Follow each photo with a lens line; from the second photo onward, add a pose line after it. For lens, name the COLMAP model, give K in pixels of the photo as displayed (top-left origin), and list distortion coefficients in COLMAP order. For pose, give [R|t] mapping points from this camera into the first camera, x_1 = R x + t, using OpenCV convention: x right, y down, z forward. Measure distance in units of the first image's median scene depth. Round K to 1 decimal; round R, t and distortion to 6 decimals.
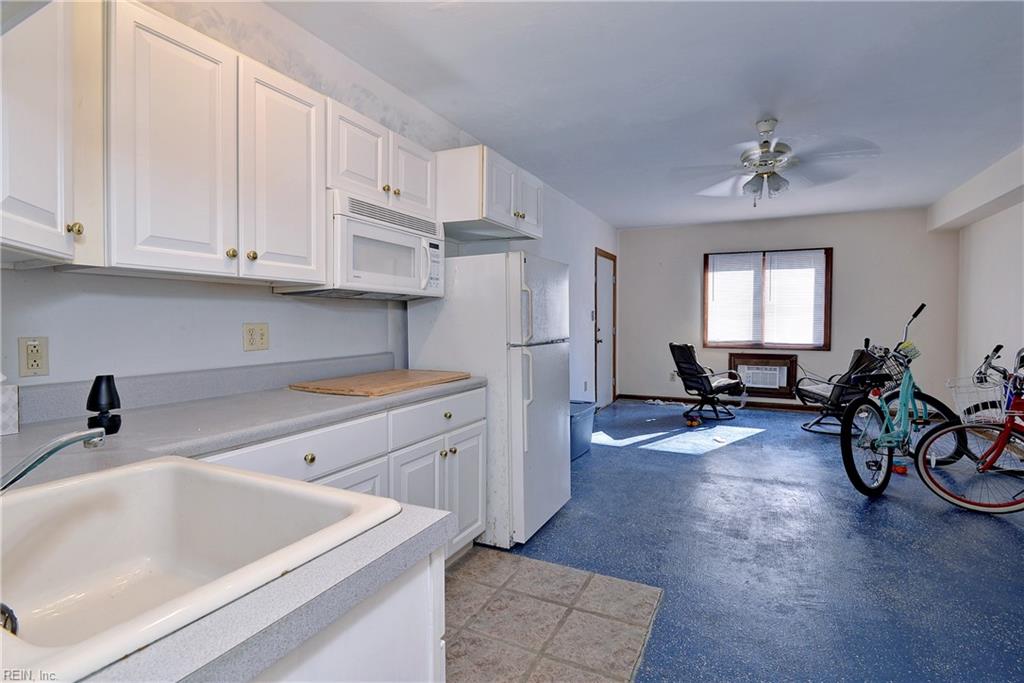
lens RADIAL K [[516.0, 0, 511.2], [0, 516.0, 327.6], [0, 0, 1]] dist [-0.003660, -0.000798]
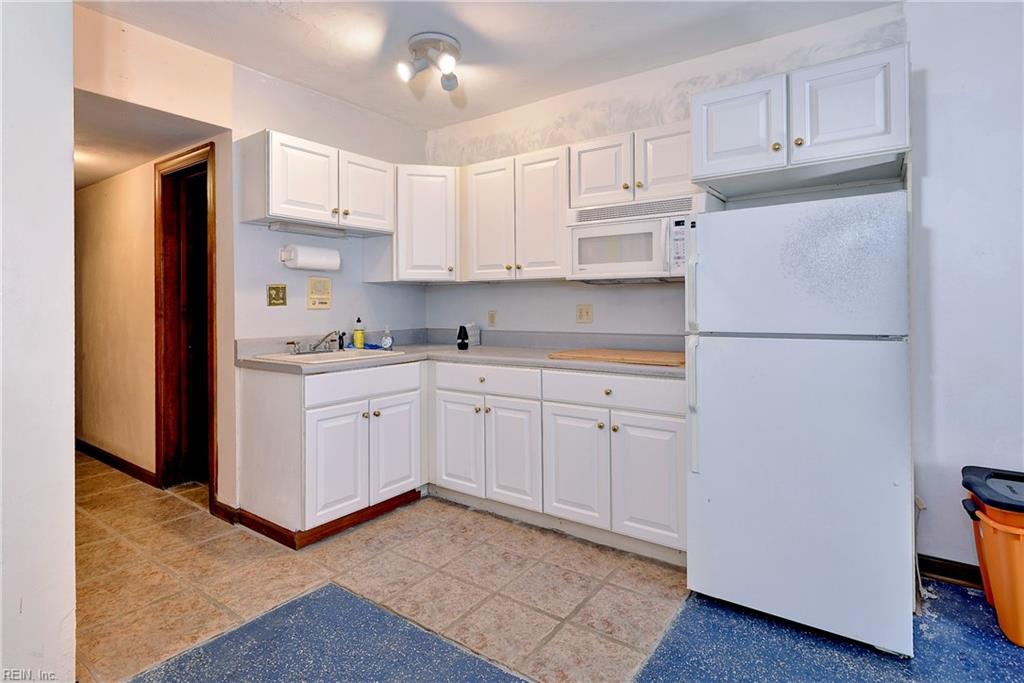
lens RADIAL K [[520.4, 0, 515.8], [0, 520.4, 302.9], [0, 0, 1]] dist [-0.000689, -0.000463]
pose [[-0.170814, 0.002410, -0.985300, 0.355488], [-0.009235, 0.999949, 0.004047, -0.006397], [0.985260, 0.009791, -0.170783, 0.368052]]
